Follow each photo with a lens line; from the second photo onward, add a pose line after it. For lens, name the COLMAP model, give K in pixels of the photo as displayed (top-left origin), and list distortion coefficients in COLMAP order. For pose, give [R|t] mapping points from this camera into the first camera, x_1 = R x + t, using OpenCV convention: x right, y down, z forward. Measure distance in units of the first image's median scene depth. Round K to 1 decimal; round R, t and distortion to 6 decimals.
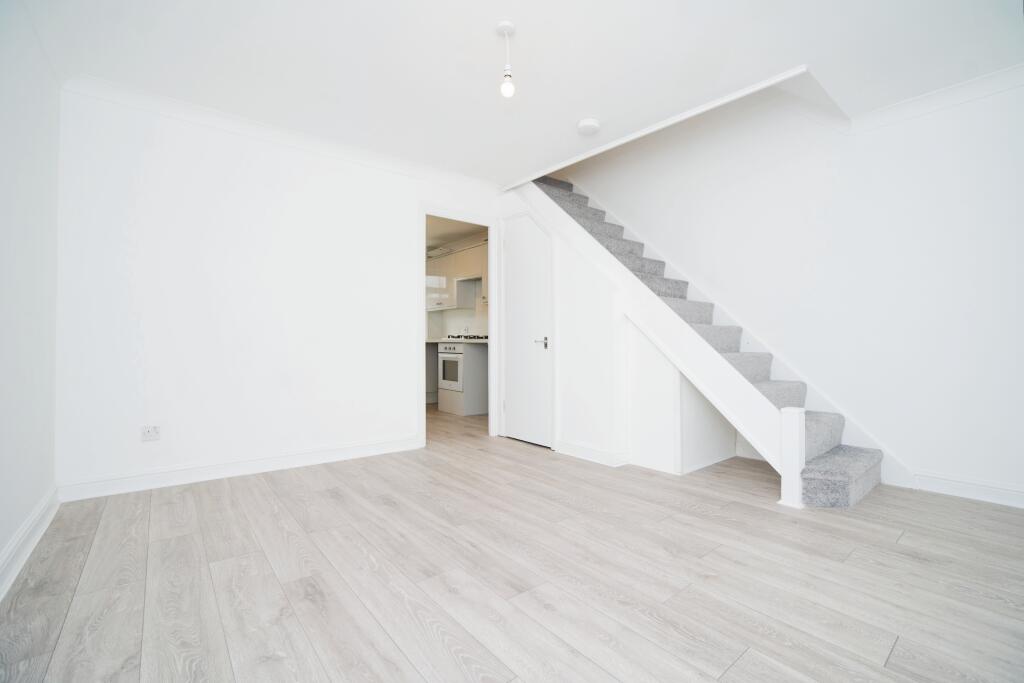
lens RADIAL K [[437.4, 0, 522.4], [0, 437.4, 342.5], [0, 0, 1]] dist [-0.030986, 0.001271]
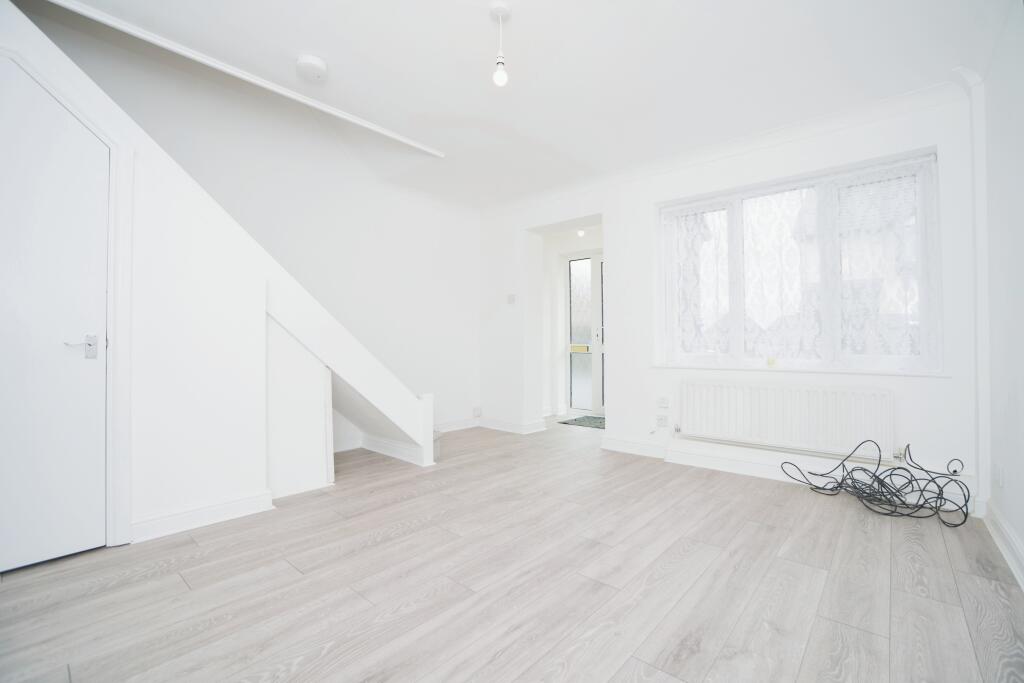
lens RADIAL K [[437.4, 0, 518.8], [0, 437.4, 344.8], [0, 0, 1]] dist [-0.030986, 0.001271]
pose [[-0.155815, 0.006881, 0.987762, -0.914906], [-0.015804, 0.999830, -0.009458, -0.000786], [-0.987660, -0.017085, -0.155680, 1.056570]]
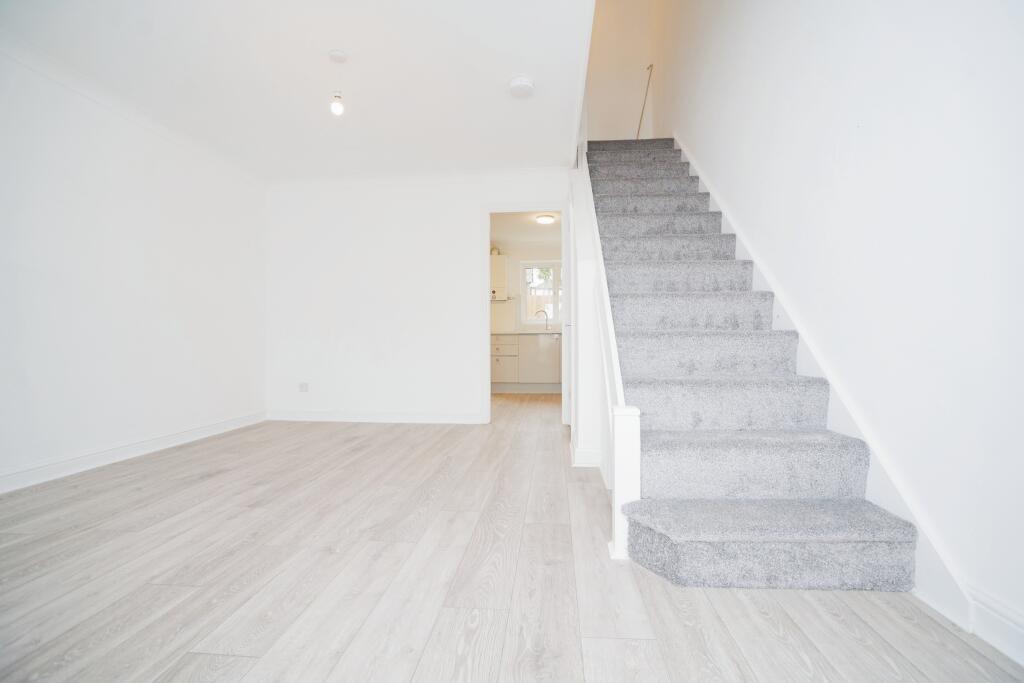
lens RADIAL K [[437.4, 0, 515.2], [0, 437.4, 343.7], [0, 0, 1]] dist [-0.030986, 0.001271]
pose [[0.715647, -0.001171, -0.698461, 1.113585], [0.013059, 0.999846, 0.011704, 0.046299], [0.698340, -0.017497, 0.715553, 0.458950]]
